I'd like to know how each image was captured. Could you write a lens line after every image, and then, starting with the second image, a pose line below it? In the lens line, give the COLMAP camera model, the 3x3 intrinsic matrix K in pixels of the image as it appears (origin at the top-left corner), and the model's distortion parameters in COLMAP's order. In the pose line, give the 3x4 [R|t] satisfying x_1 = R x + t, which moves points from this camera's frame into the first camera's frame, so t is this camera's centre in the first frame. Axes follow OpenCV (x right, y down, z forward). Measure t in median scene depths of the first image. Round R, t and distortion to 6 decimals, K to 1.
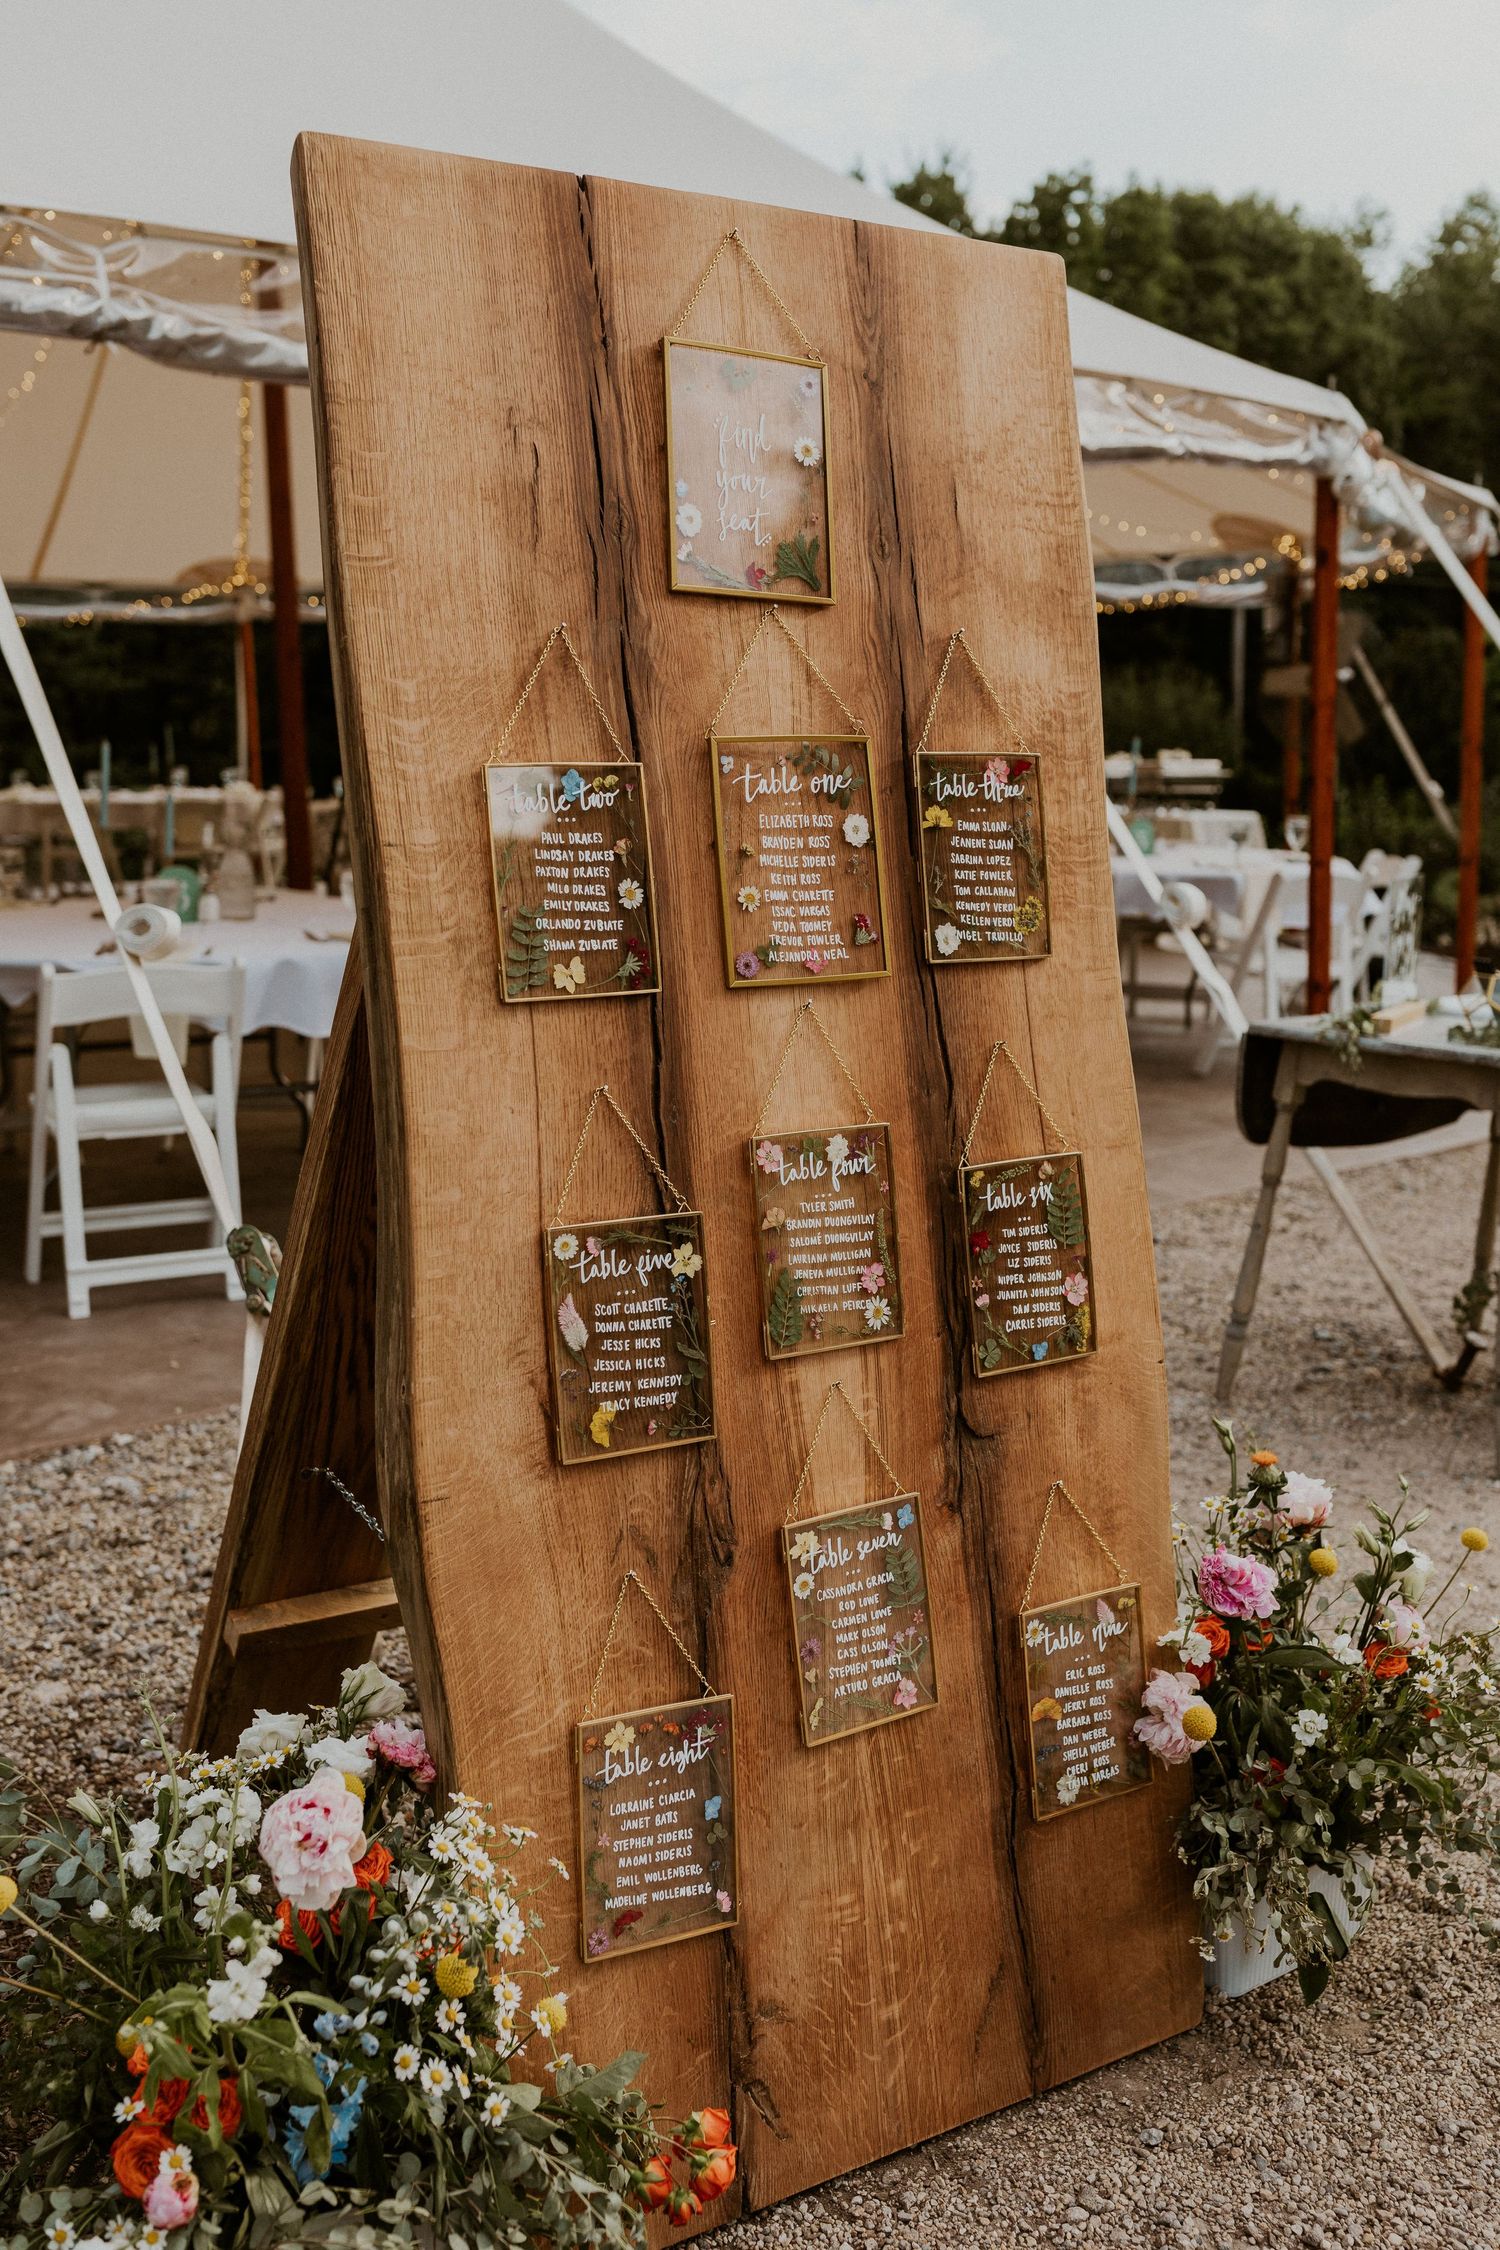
lens RADIAL K [[2151.2, 0, 750.0], [0, 2151.2, 1061.1], [0, 0, 1]] dist [0.007132, -0.011514]
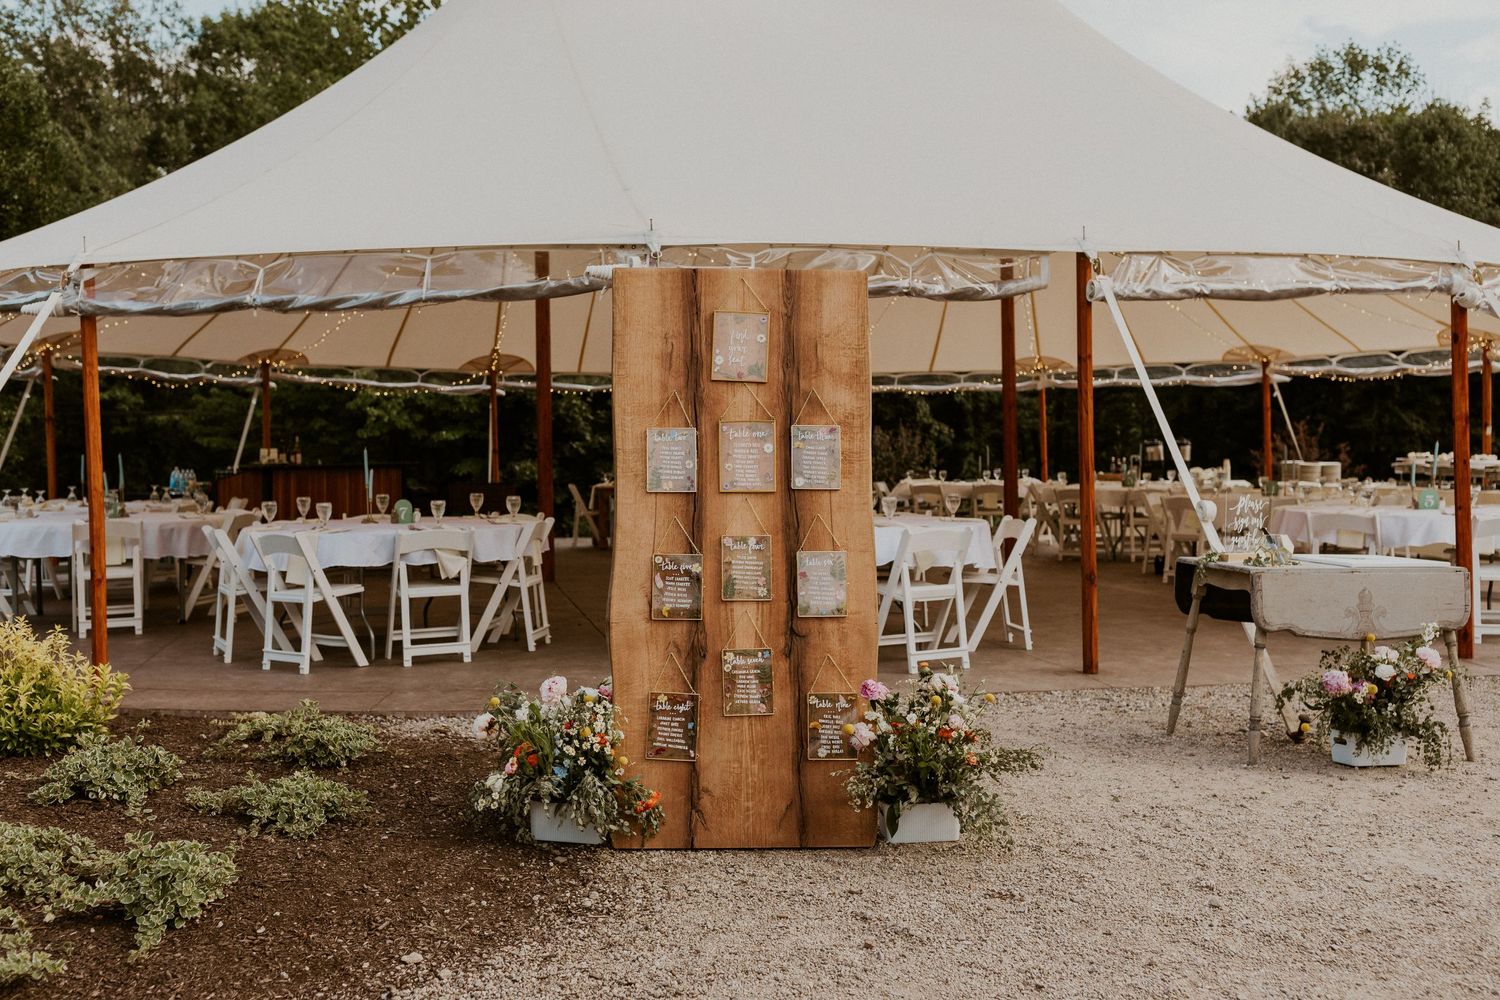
lens RADIAL K [[1425.8, 0, 801.3], [0, 1425.8, 499.0], [0, 0, 1]] dist [0.015563, -0.033380]
pose [[0.874582, 0.007701, -0.484816, 1.197137], [-0.068086, 0.991918, -0.107068, 0.210149], [0.480073, 0.126649, 0.868038, -0.913384]]
